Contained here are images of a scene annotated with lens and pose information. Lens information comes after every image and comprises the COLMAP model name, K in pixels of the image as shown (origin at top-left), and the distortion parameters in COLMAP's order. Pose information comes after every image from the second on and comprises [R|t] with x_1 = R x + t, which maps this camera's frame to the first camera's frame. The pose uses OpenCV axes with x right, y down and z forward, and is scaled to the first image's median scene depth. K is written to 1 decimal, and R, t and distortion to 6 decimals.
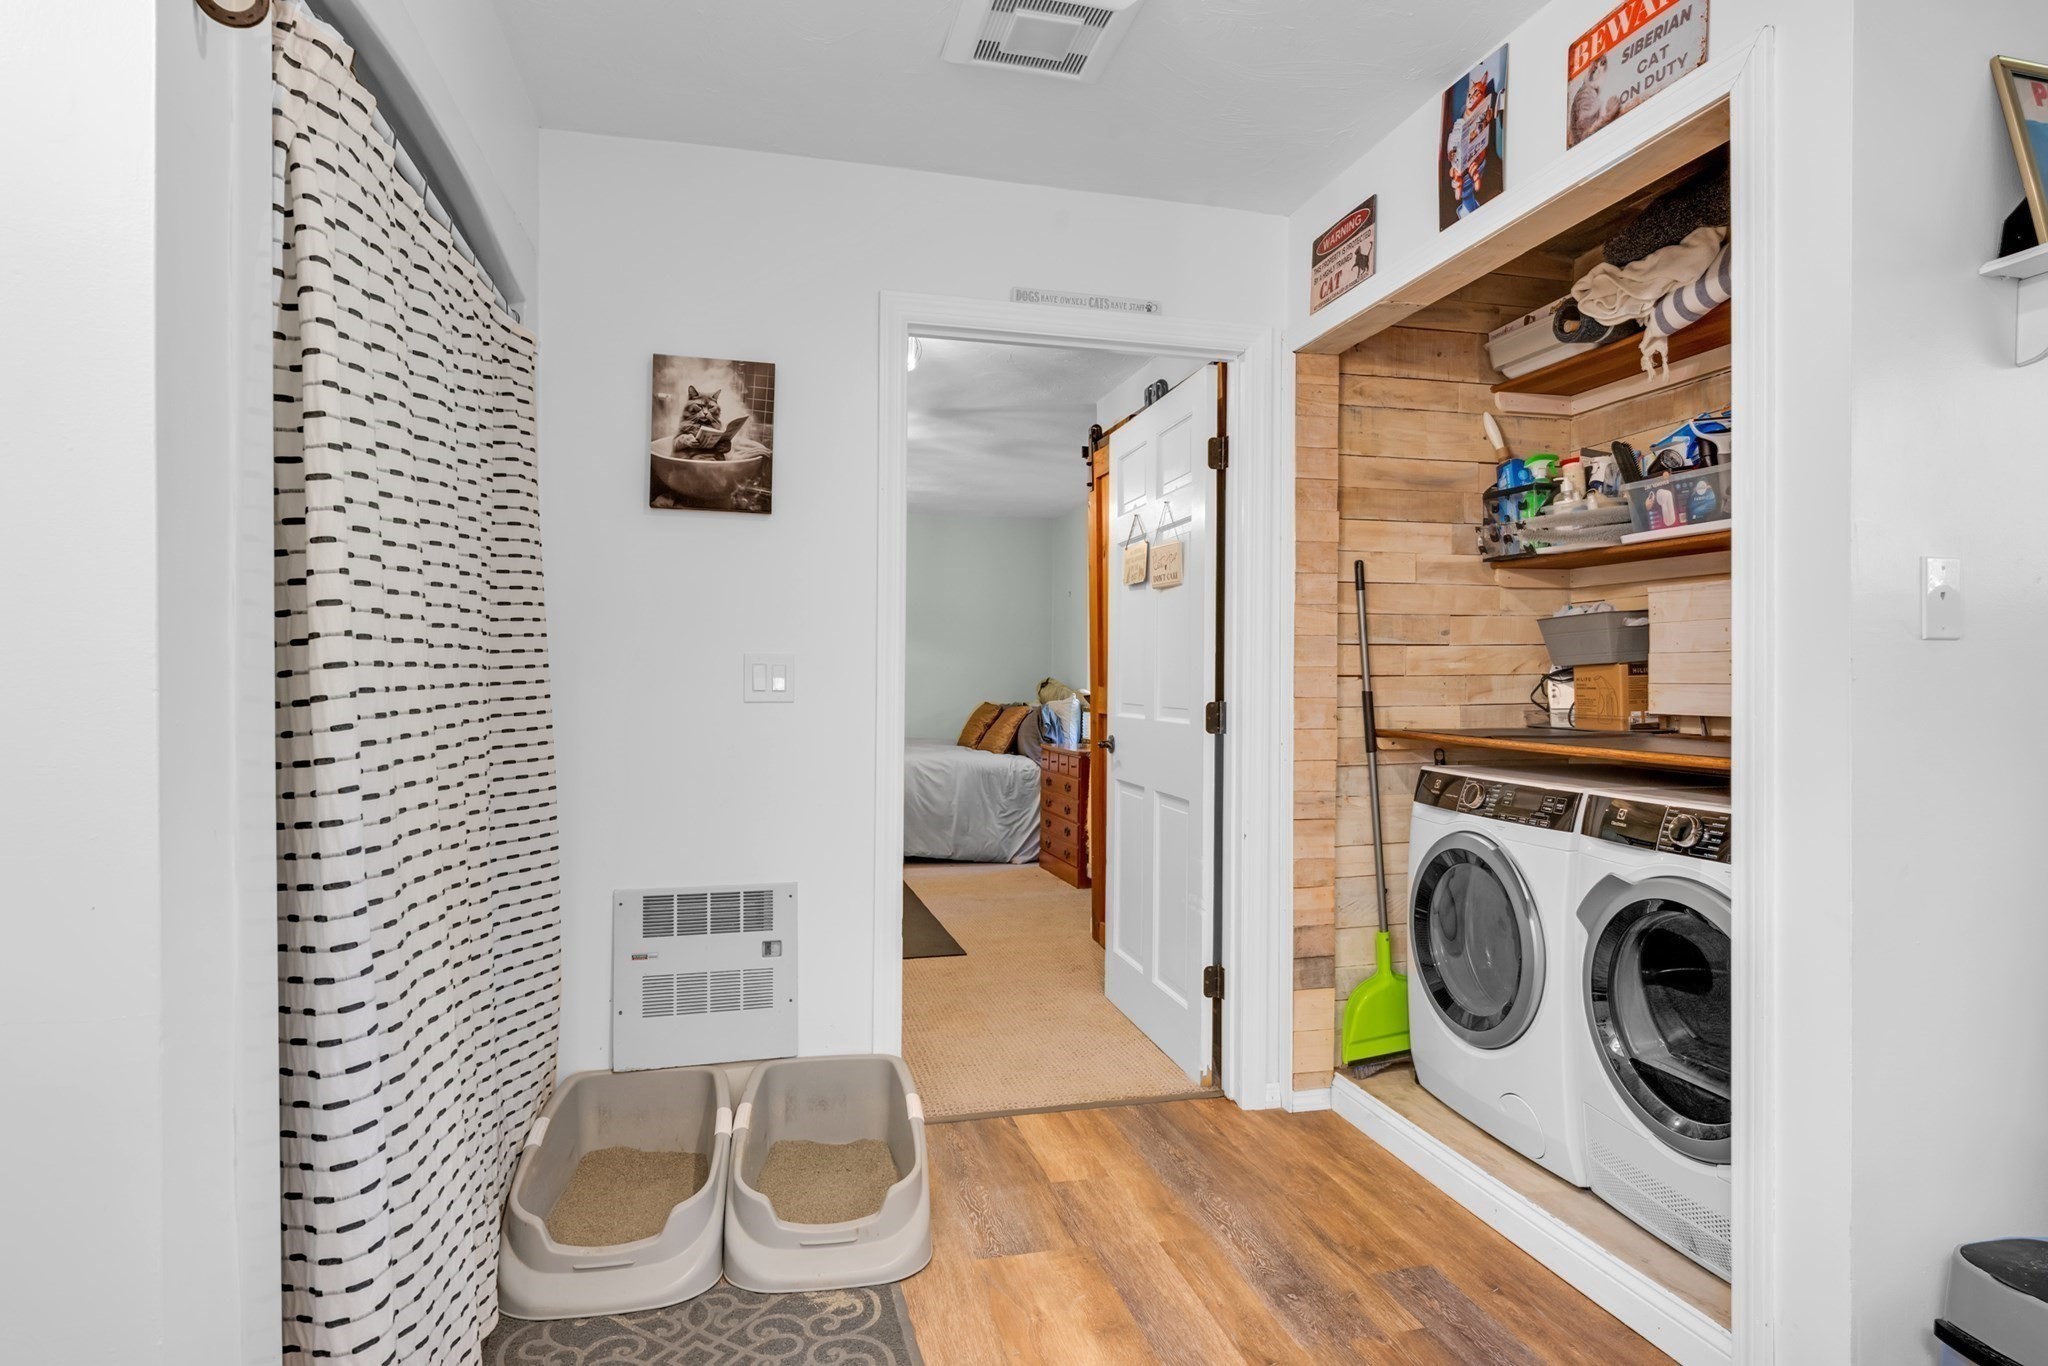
lens RADIAL K [[1112.7, 0, 1022.0], [0, 1112.7, 679.1], [0, 0, 1]] dist [-0.006856, 0.000389]
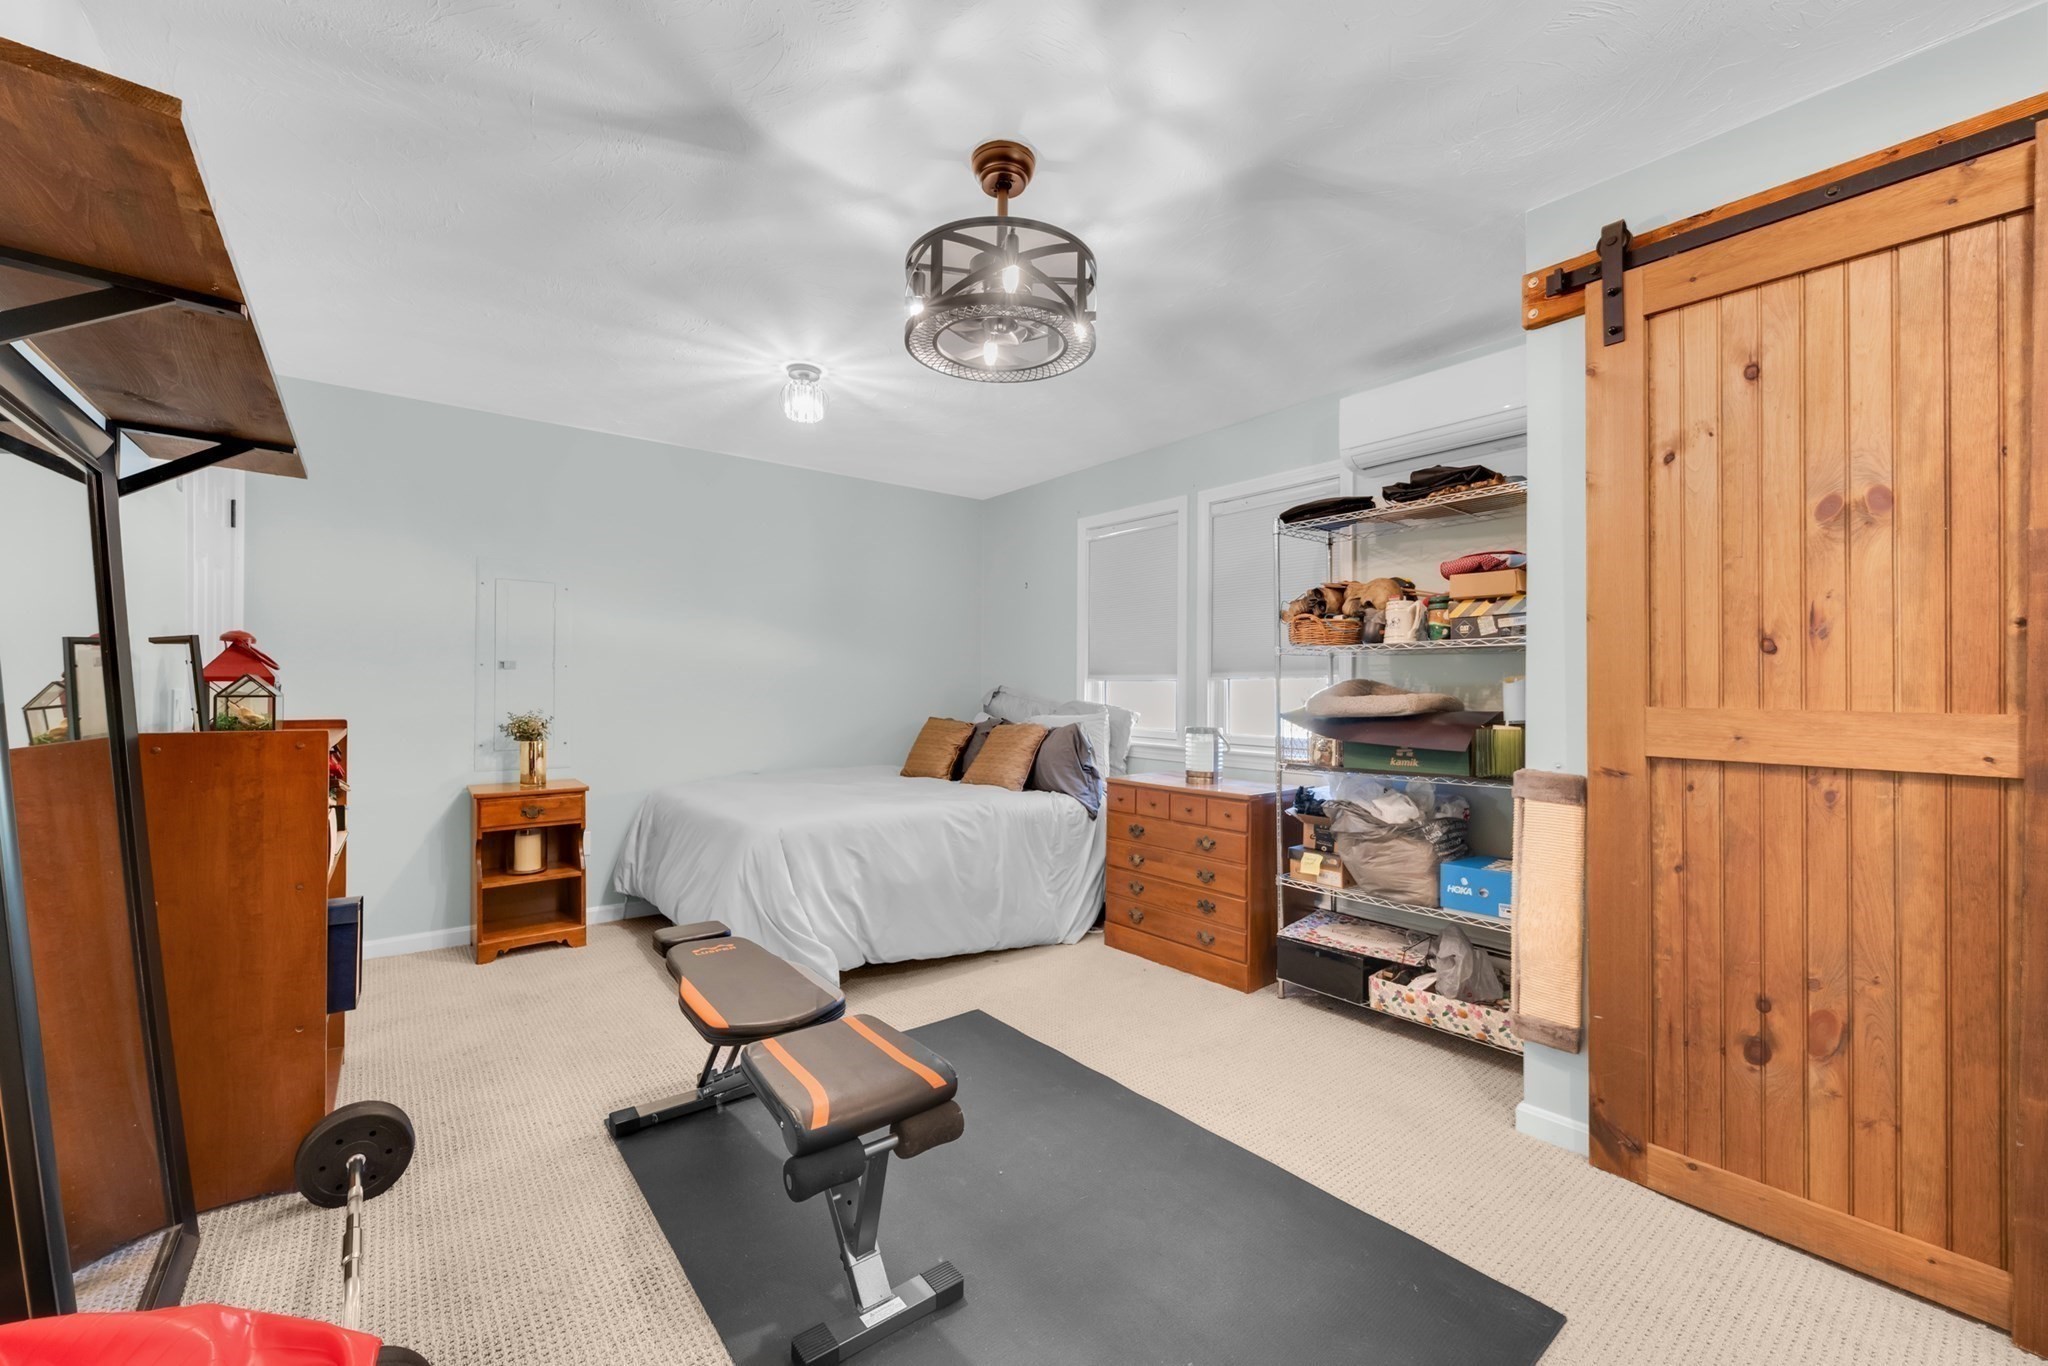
lens RADIAL K [[815.3, 0, 1020.3], [0, 815.3, 683.1], [0, 0, 1]] dist [-0.000138, 0.000076]
pose [[0.909811, -0.007979, 0.414945, -0.600747], [0.008328, 0.999965, 0.000968, -0.011120], [-0.414938, 0.002575, 0.909846, 1.249185]]
